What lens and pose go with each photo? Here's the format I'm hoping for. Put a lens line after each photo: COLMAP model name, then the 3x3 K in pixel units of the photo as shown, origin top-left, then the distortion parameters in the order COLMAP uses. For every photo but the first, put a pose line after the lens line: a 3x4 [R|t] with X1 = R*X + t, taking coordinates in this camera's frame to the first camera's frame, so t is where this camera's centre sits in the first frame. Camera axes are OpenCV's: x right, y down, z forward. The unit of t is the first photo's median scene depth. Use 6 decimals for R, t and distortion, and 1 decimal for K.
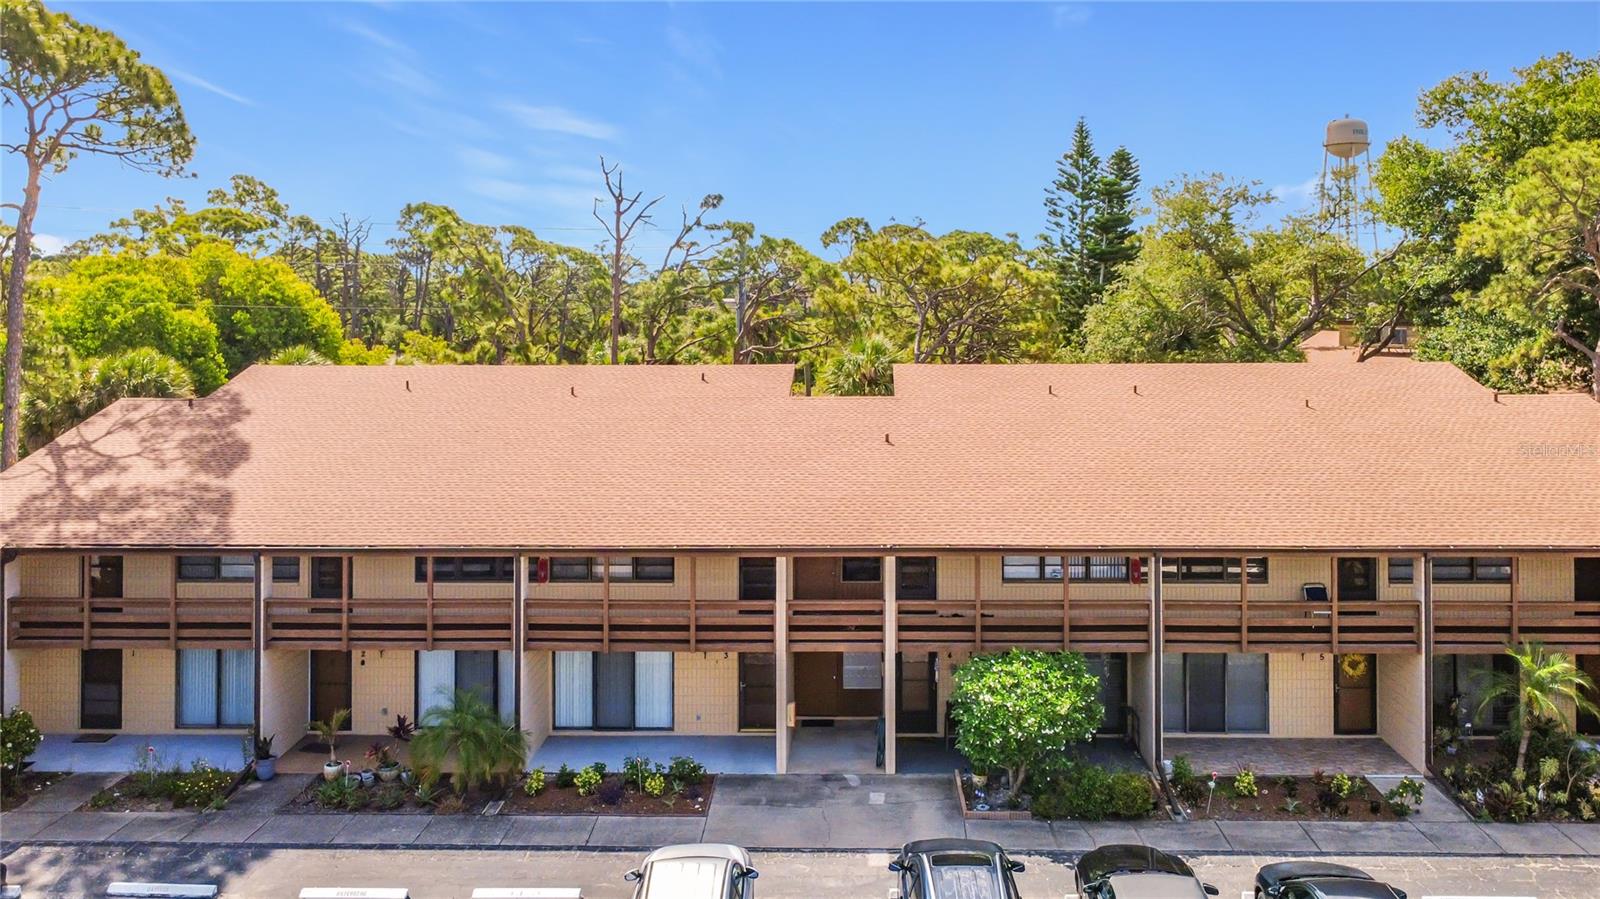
lens RADIAL K [[1169.4, 0, 800.0], [0, 1169.4, 449.5], [0, 0, 1]] dist [0.006006, -0.001174]
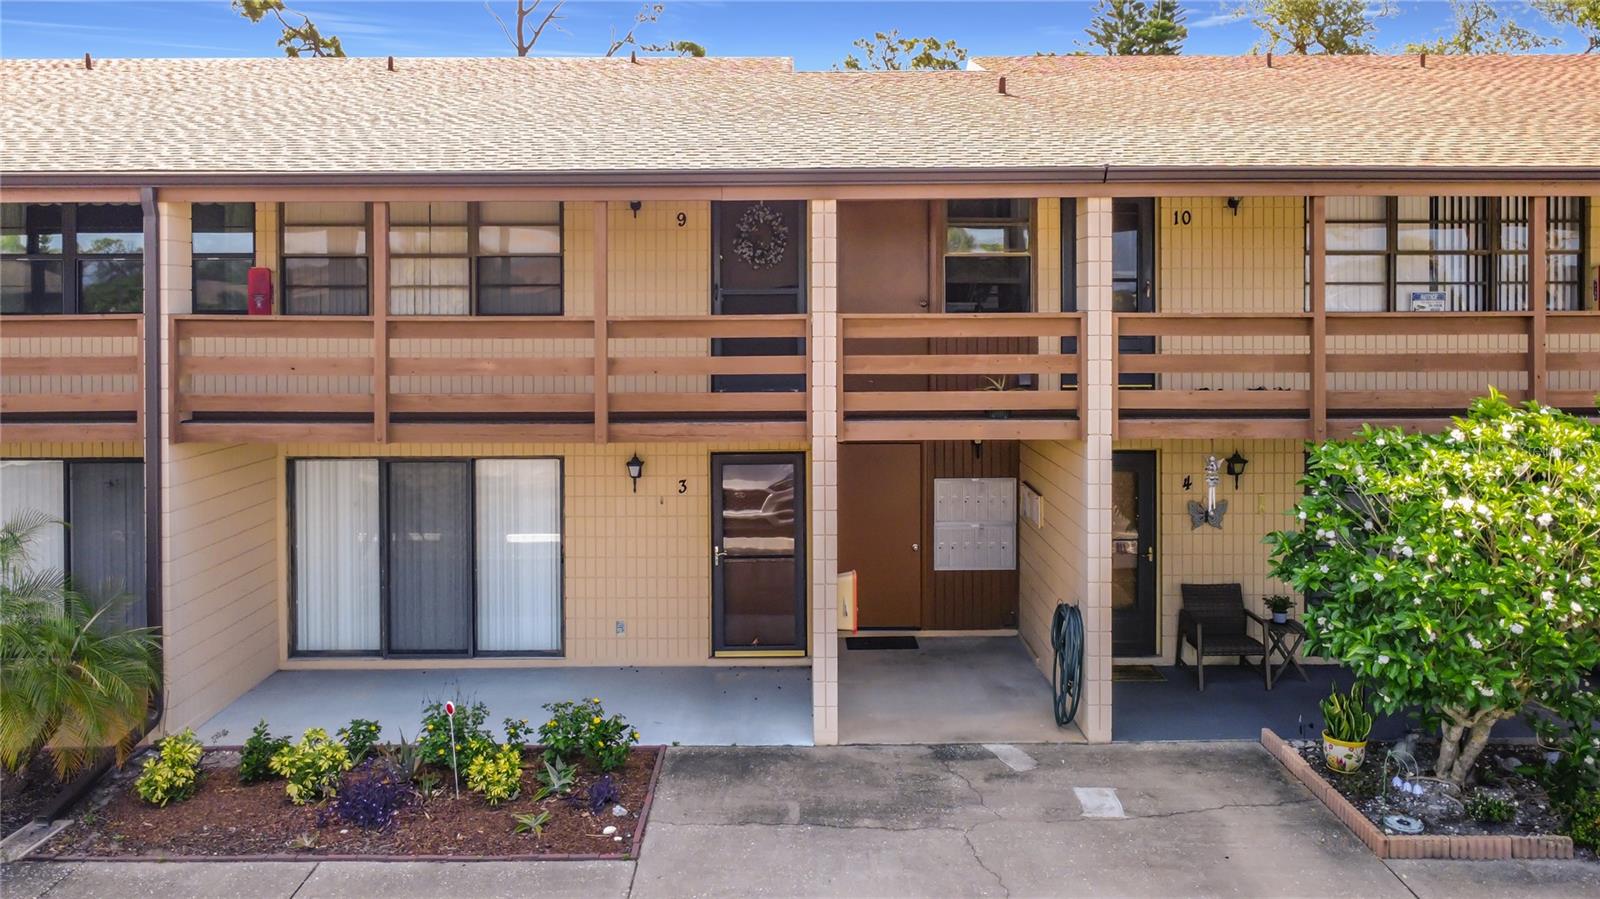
lens RADIAL K [[1146.9, 0, 785.7], [0, 1146.9, 512.6], [0, 0, 1]] dist [-0.000235, -0.000695]
pose [[0.999157, 0.000131, 0.041060, -0.046421], [-0.001803, 0.999170, 0.040706, 0.185297], [-0.041021, -0.040746, 0.998327, 0.623251]]
